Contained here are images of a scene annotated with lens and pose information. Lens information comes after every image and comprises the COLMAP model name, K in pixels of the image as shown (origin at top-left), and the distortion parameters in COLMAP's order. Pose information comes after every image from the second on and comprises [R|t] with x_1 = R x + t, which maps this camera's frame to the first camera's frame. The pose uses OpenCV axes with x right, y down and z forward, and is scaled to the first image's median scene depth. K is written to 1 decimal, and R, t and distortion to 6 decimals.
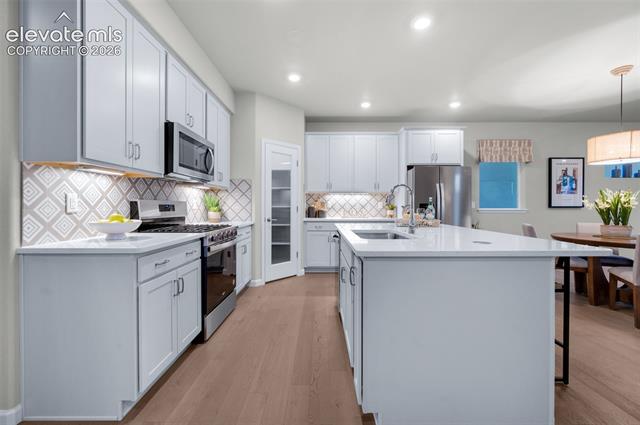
lens RADIAL K [[257.1, 0, 316.2], [0, 257.1, 208.5], [0, 0, 1]] dist [0.000412, -0.000414]
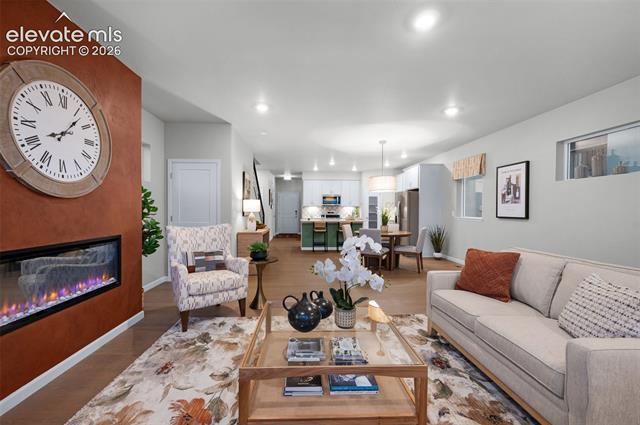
lens RADIAL K [[257.1, 0, 321.0], [0, 257.1, 210.1], [0, 0, 1]] dist [0.000412, -0.000414]
pose [[0.078932, 0.007082, -0.996855, 2.046099], [-0.005570, 0.999962, 0.006663, -0.040004], [0.996864, 0.005027, 0.078969, 0.277777]]
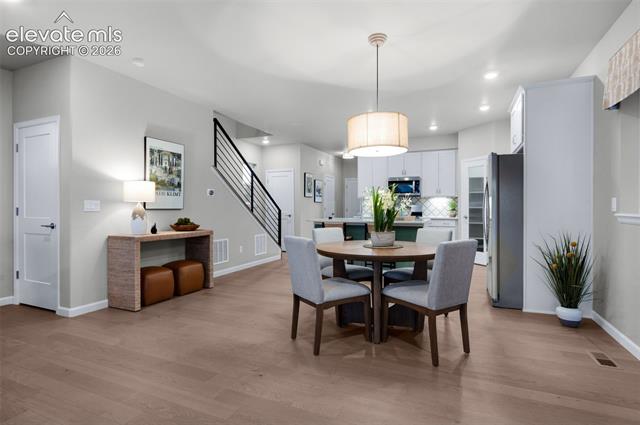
lens RADIAL K [[324.6, 0, 320.8], [0, 324.6, 209.9], [0, 0, 1]] dist [-0.005718, -0.000207]
pose [[-0.394025, 0.009800, -0.919047, 1.500463], [0.000299, 0.999944, 0.010535, -0.010278], [0.919099, 0.003876, -0.394006, 0.827774]]
